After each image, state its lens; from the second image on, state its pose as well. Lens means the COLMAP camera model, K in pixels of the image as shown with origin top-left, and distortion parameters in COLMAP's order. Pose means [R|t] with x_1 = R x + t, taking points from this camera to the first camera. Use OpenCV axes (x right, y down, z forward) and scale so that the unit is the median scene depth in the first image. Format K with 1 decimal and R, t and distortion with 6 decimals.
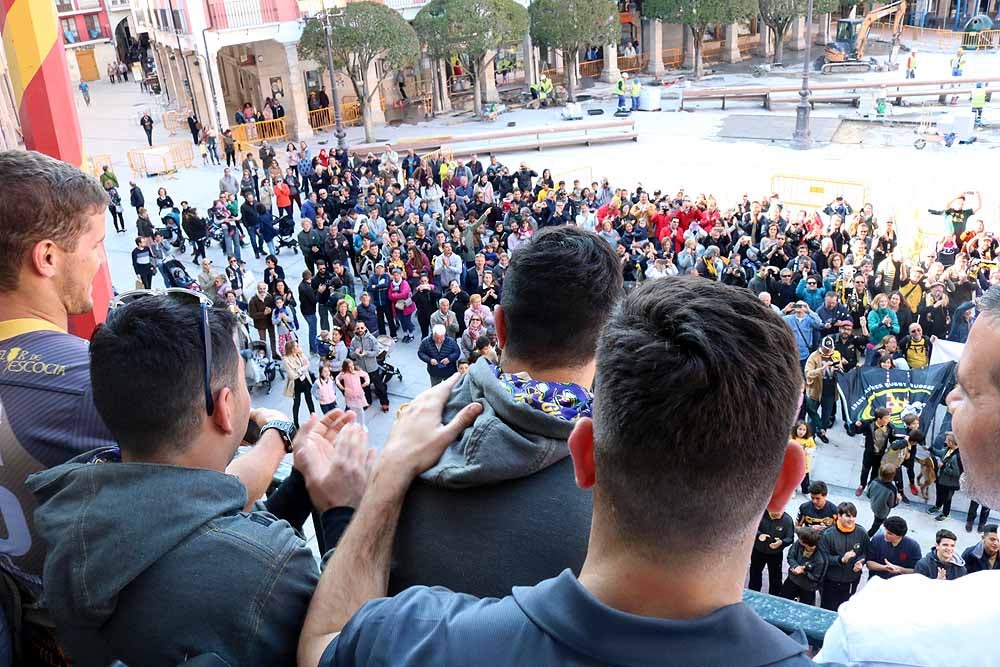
lens RADIAL K [[824.6, 0, 494.0], [0, 824.6, 334.9], [0, 0, 1]] dist [-0.155230, 0.121014]
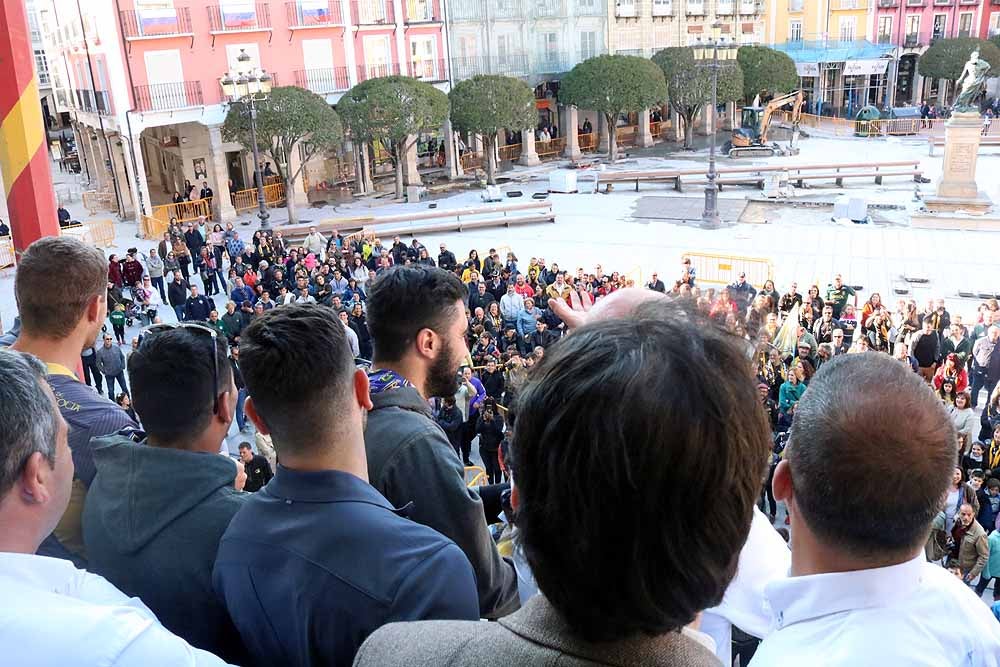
lens RADIAL K [[824.6, 0, 494.5], [0, 824.6, 337.4], [0, 0, 1]] dist [-0.155230, 0.121014]
pose [[0.995617, -0.009371, 0.093048, 0.001112], [0.017963, 0.995603, -0.091931, 0.001622], [-0.091778, 0.093200, 0.991408, -0.010375]]
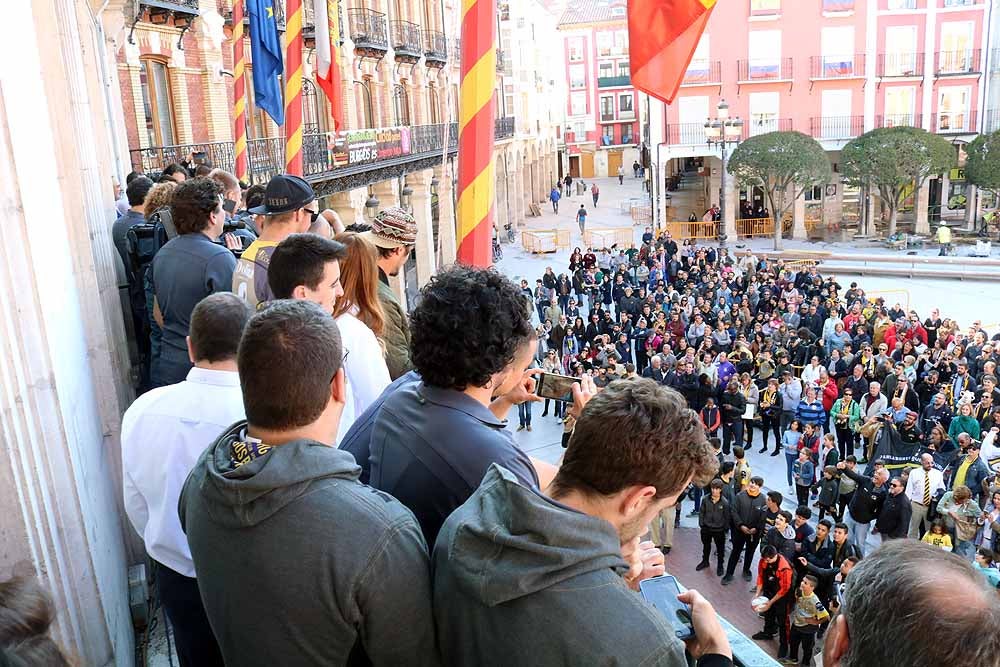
lens RADIAL K [[824.6, 0, 503.1], [0, 824.6, 340.7], [0, 0, 1]] dist [-0.155230, 0.121014]
pose [[0.796679, 0.184798, -0.575458, 0.196663], [-0.255723, 0.965753, -0.043895, 0.028110], [0.547639, 0.182128, 0.816652, -0.100330]]
